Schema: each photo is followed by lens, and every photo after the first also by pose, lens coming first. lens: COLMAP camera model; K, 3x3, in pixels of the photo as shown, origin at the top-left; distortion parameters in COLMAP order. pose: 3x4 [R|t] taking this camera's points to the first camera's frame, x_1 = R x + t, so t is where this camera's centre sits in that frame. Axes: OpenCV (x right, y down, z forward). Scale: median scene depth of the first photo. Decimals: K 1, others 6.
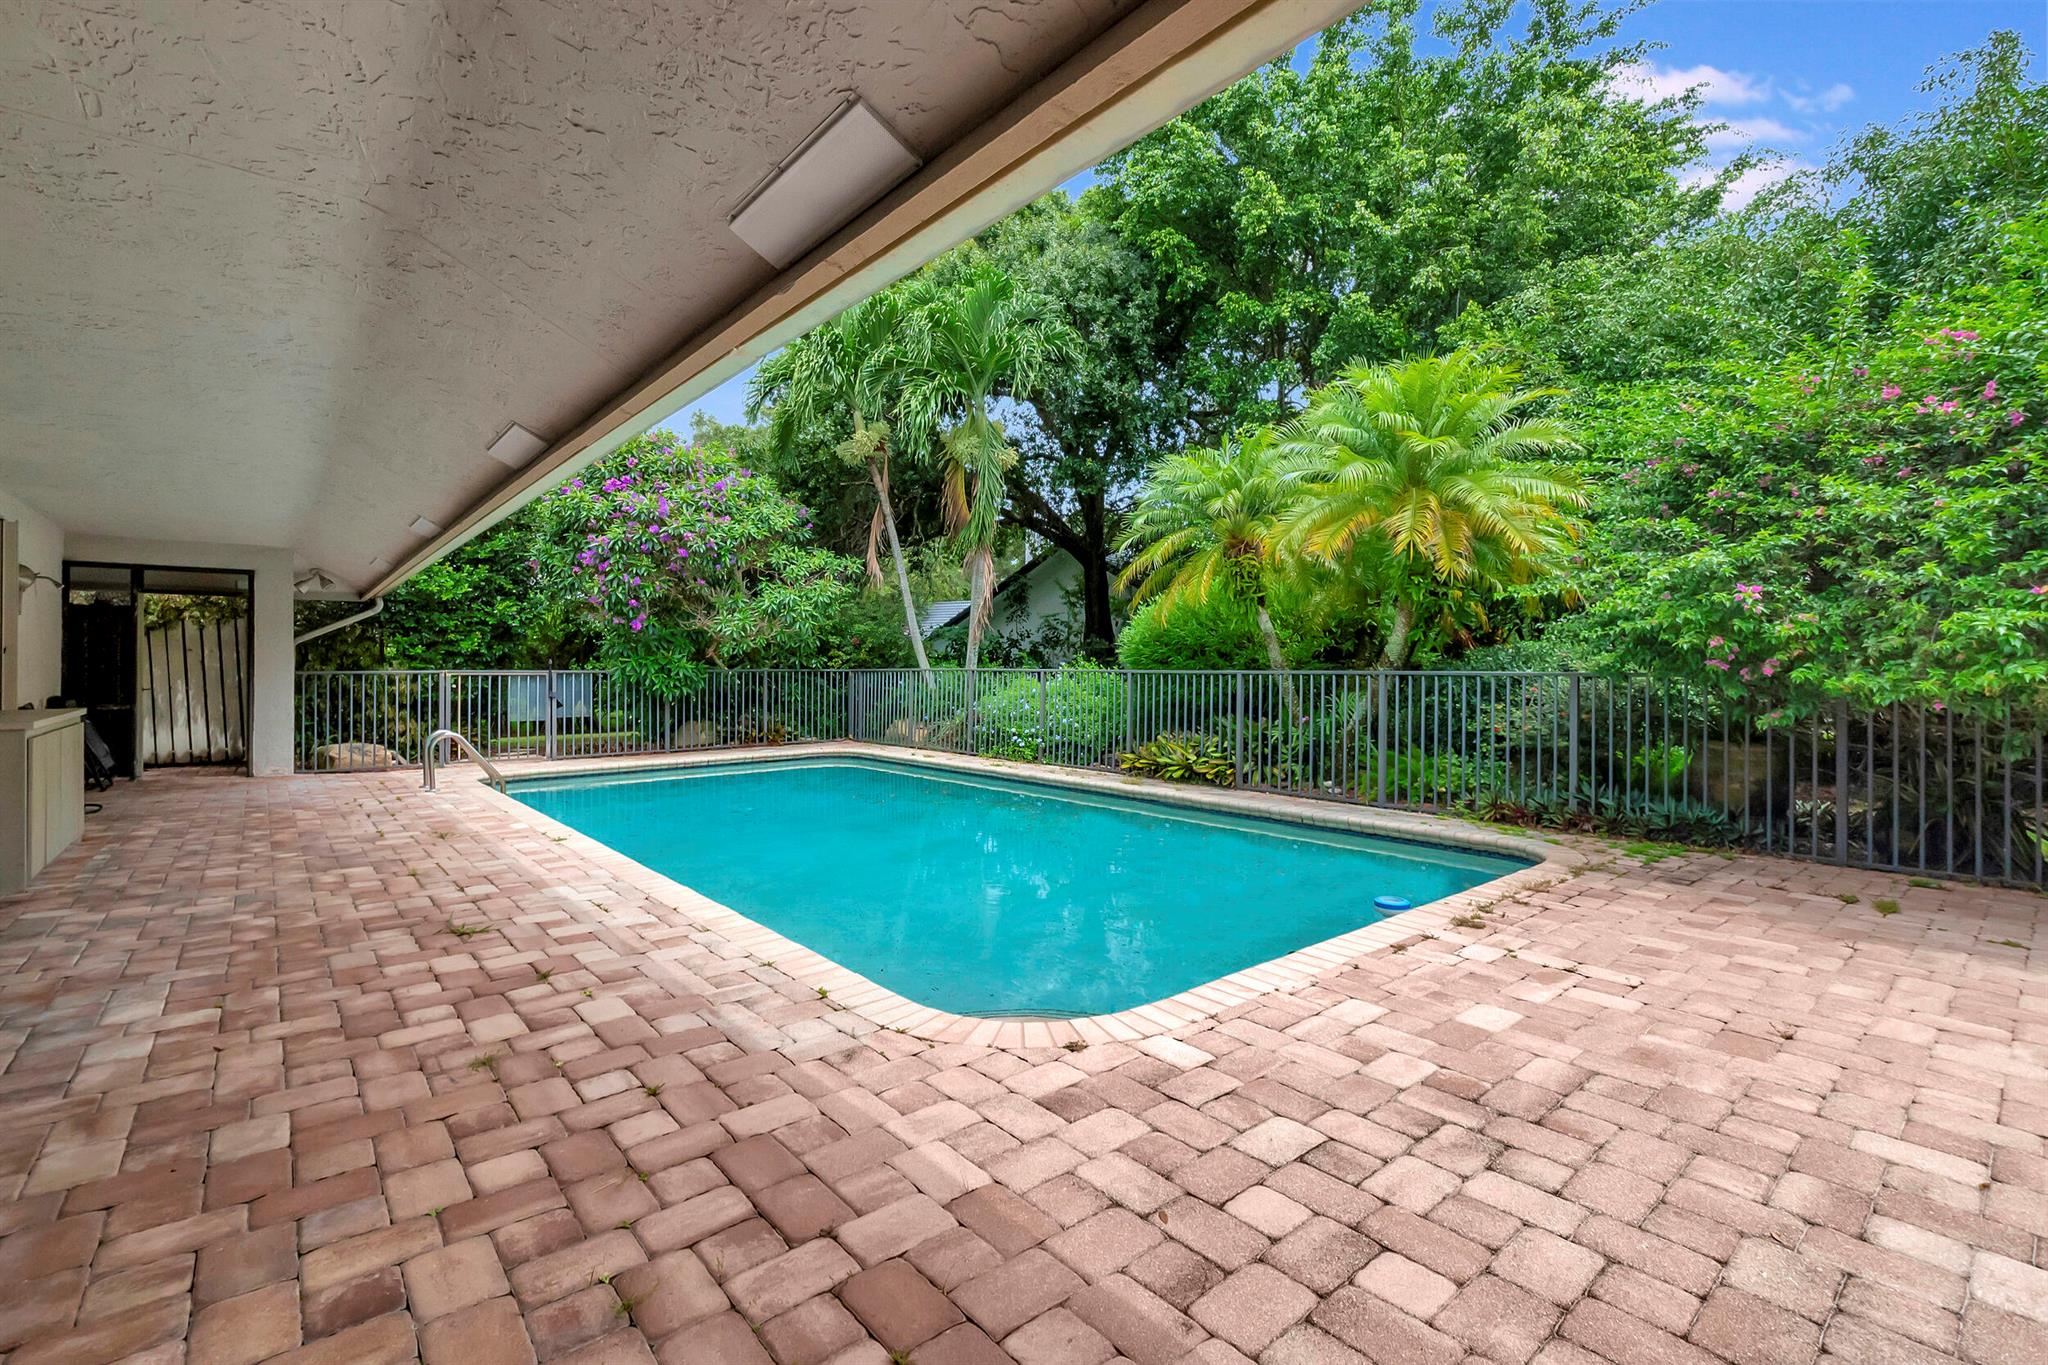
lens RADIAL K [[902.5, 0, 1021.8], [0, 902.5, 670.9], [0, 0, 1]] dist [-0.006676, 0.000803]
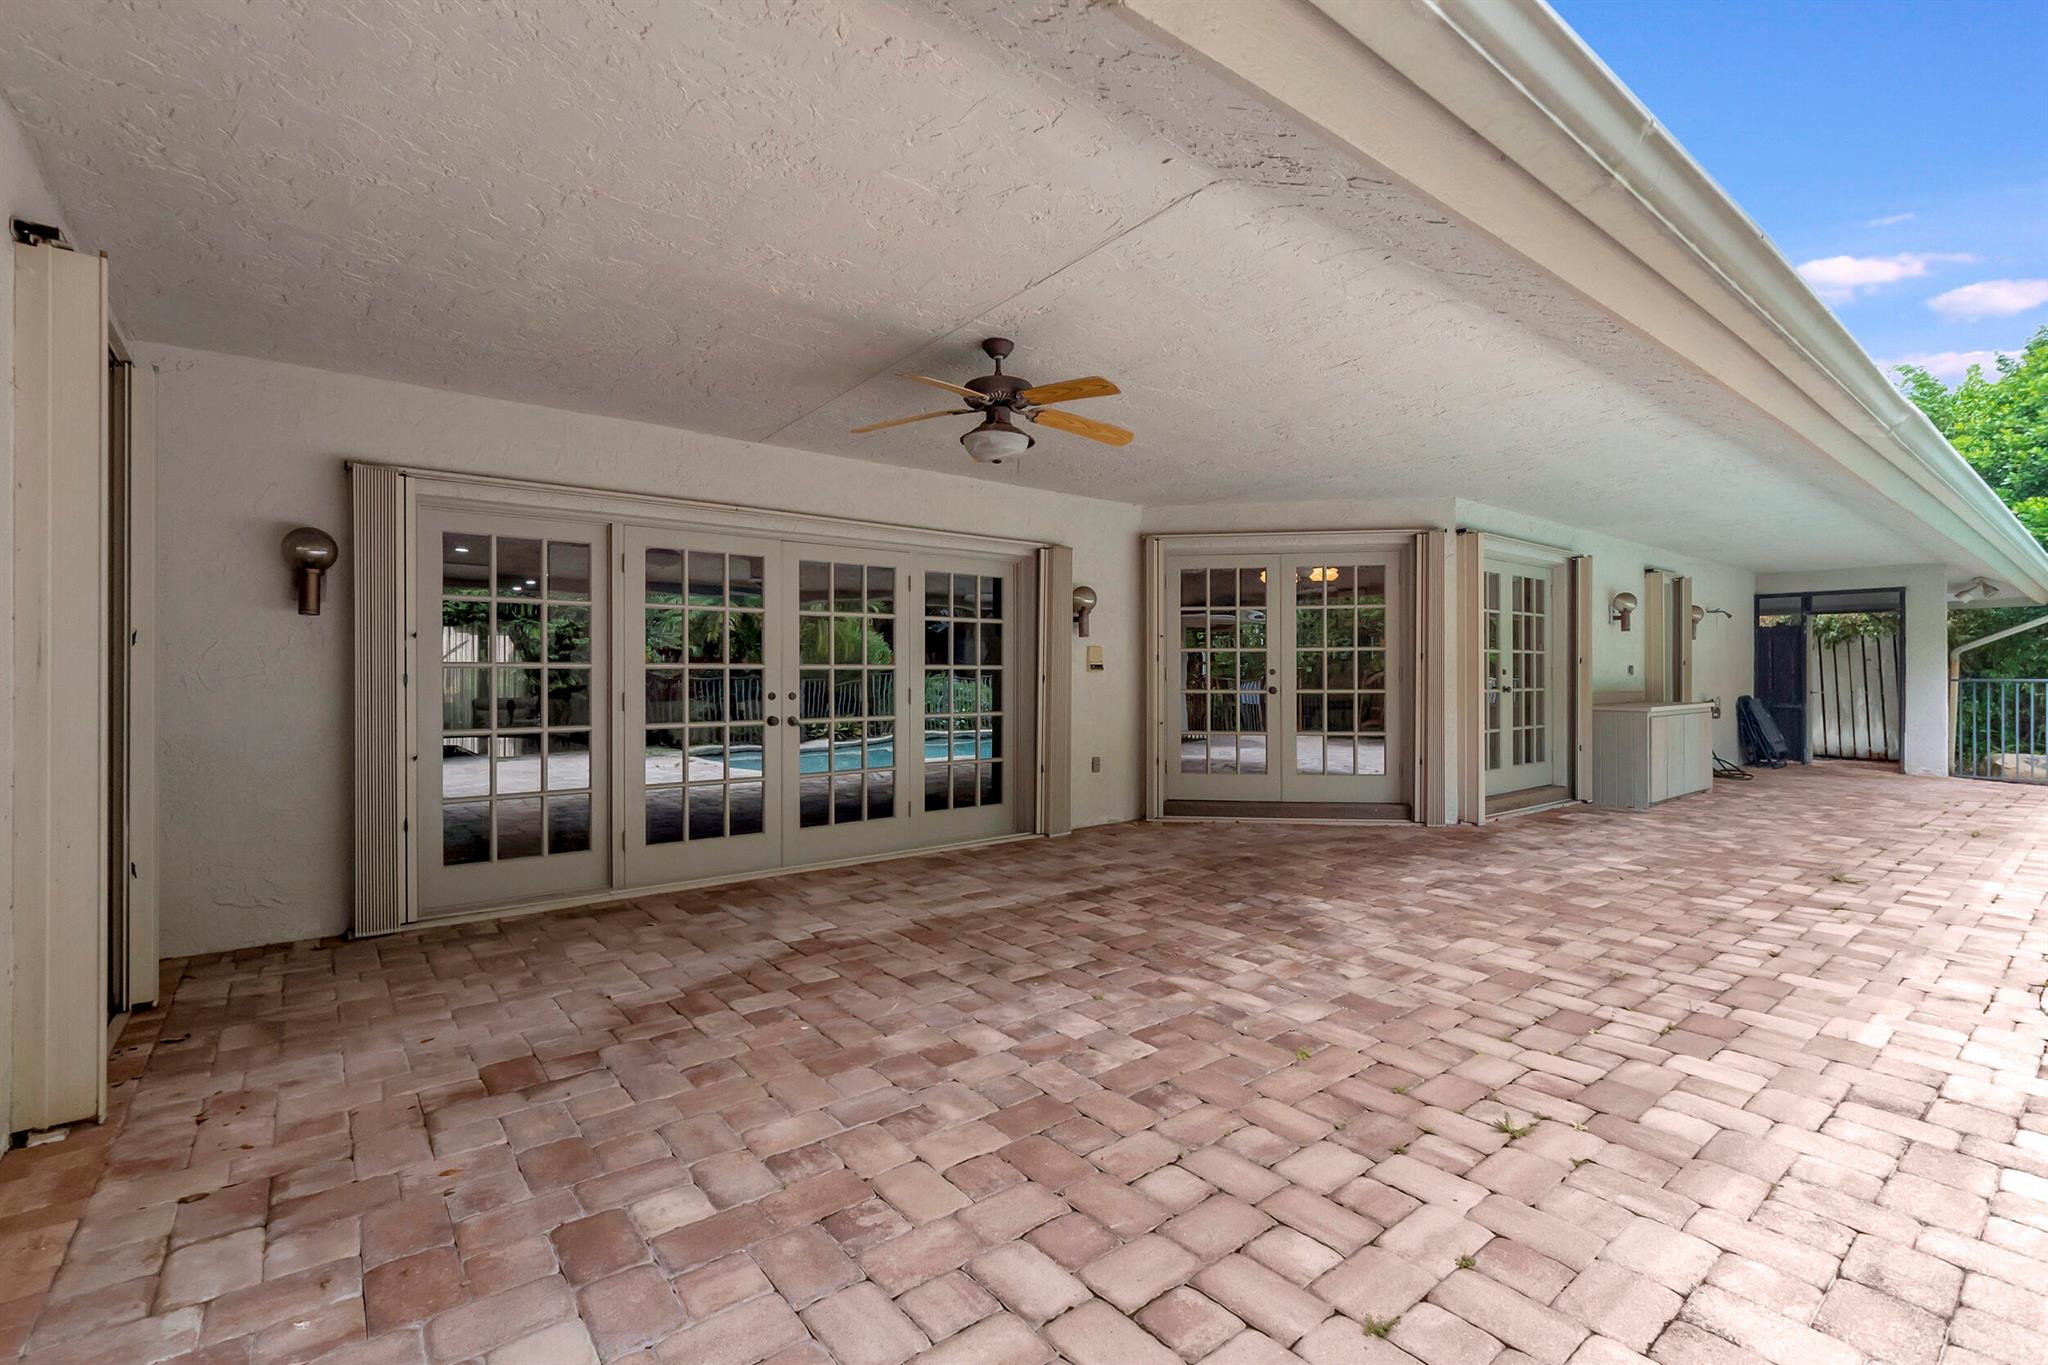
lens RADIAL K [[902.5, 0, 1021.7], [0, 902.5, 676.9], [0, 0, 1]] dist [-0.006676, 0.000803]
pose [[-0.021896, 0.001838, -0.999759, 1.231036], [-0.003946, 0.999990, 0.001925, 0.002417], [0.999752, 0.003987, -0.021889, -0.254245]]
